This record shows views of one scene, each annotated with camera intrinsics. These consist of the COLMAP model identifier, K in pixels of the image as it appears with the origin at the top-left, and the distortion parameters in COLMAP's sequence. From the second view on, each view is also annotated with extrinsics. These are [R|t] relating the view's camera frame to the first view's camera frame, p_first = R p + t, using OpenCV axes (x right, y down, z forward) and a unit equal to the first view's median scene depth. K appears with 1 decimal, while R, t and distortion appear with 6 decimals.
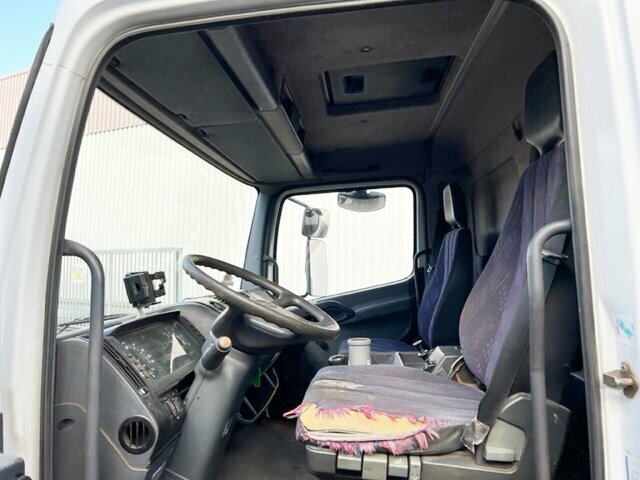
lens RADIAL K [[486.6, 0, 325.6], [0, 486.6, 237.7], [0, 0, 1]] dist [0.065753, -0.071567]
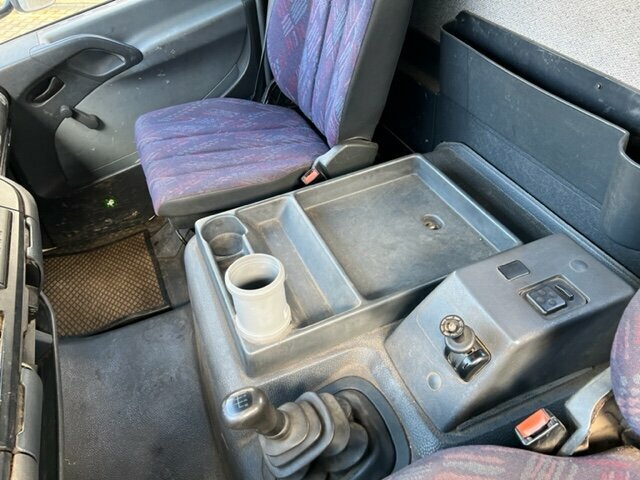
lens RADIAL K [[477.8, 0, 320.0], [0, 477.8, 240.0], [0, 0, 1]] dist [0.004186, -0.007821]
pose [[0.883416, -0.322944, 0.339534, -0.004638], [-0.014683, 0.705155, 0.708901, -0.054931], [-0.468359, -0.631240, 0.618204, 0.493964]]
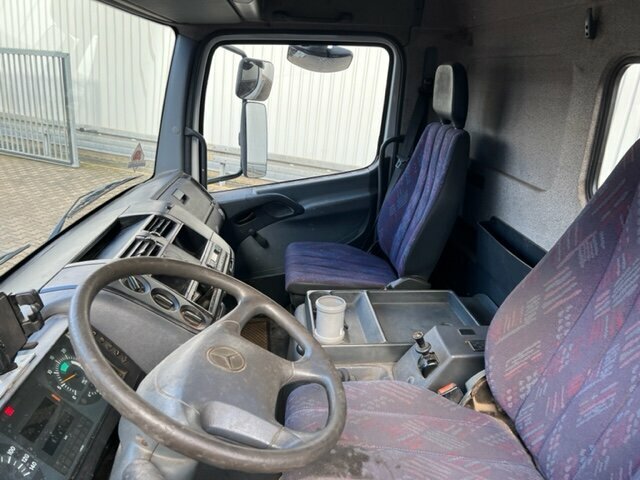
lens RADIAL K [[486.6, 0, 325.6], [0, 486.6, 237.7], [0, 0, 1]] dist [0.065753, -0.071567]
pose [[0.981706, 0.022799, 0.189035, -0.056815], [-0.094076, 0.921238, 0.377453, -0.112840], [-0.165540, -0.388331, 0.906529, 0.228895]]
